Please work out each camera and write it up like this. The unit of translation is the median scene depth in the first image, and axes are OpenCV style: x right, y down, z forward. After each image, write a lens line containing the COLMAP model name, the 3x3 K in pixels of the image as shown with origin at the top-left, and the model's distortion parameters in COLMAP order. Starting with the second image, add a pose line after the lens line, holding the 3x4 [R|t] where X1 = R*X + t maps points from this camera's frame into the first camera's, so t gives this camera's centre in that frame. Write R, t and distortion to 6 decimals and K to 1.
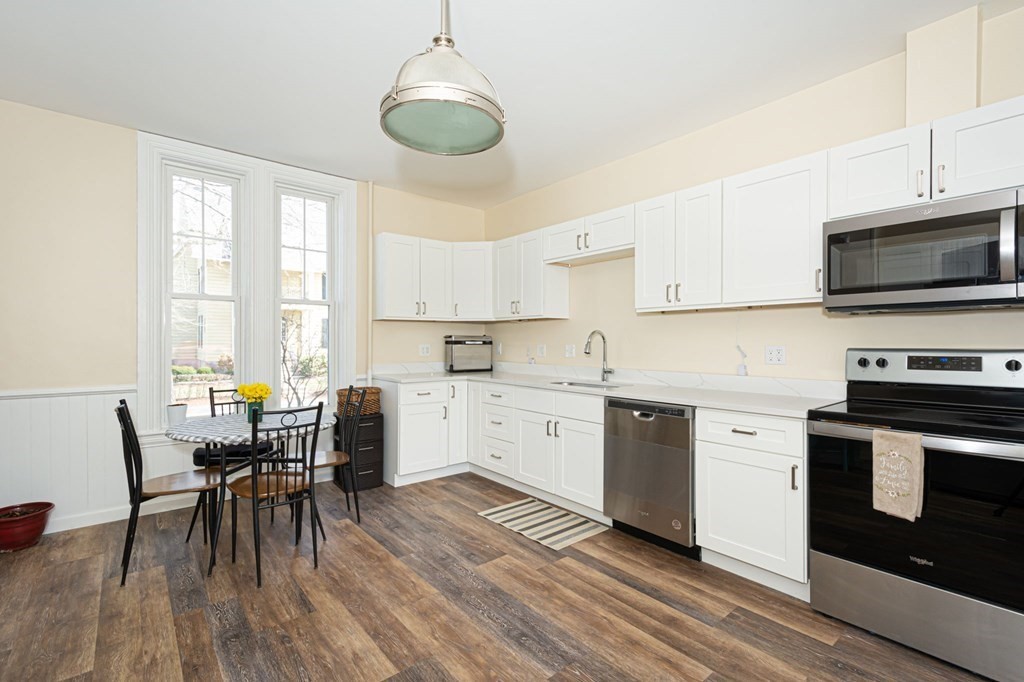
lens RADIAL K [[461.2, 0, 518.3], [0, 461.2, 340.5], [0, 0, 1]] dist [0.014028, -0.005143]
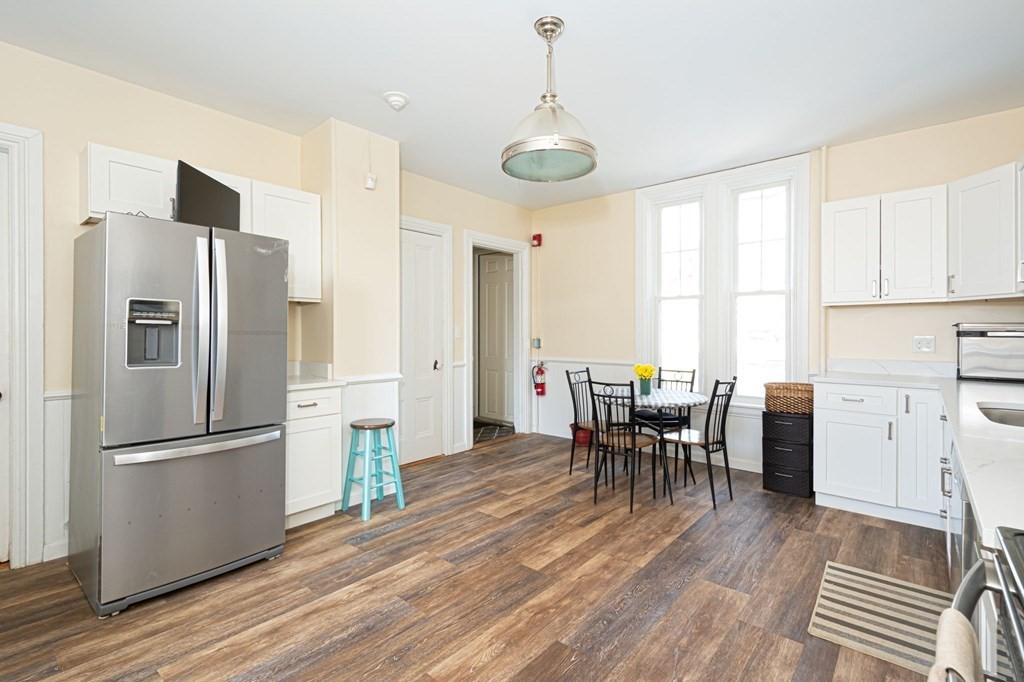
lens RADIAL K [[461.2, 0, 506.1], [0, 461.2, 335.8], [0, 0, 1]] dist [0.014028, -0.005143]
pose [[0.157219, 0.007046, -0.987539, 0.779358], [0.000982, 0.999973, 0.007291, 0.002585], [0.987563, -0.002116, 0.157208, 0.495865]]
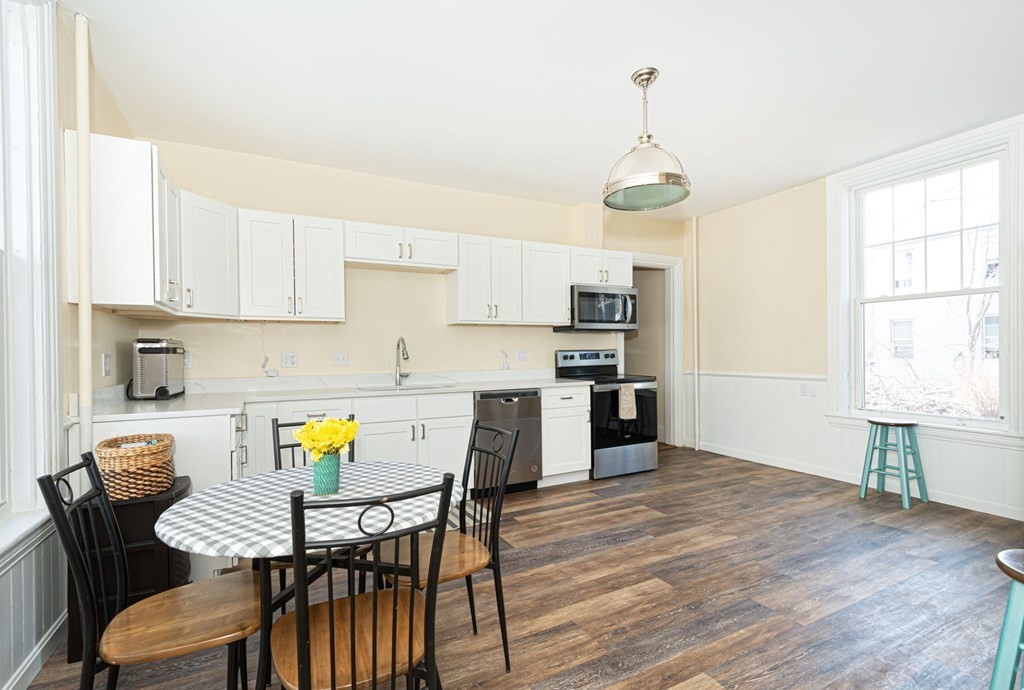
lens RADIAL K [[485.5, 0, 490.9], [0, 485.5, 351.3], [0, 0, 1]] dist [0.001670, 0.000139]
pose [[0.223417, -0.003569, 0.974716, -1.291590], [0.010599, 0.999943, 0.001232, 0.015331], [-0.974665, 0.010056, 0.223442, 0.827280]]
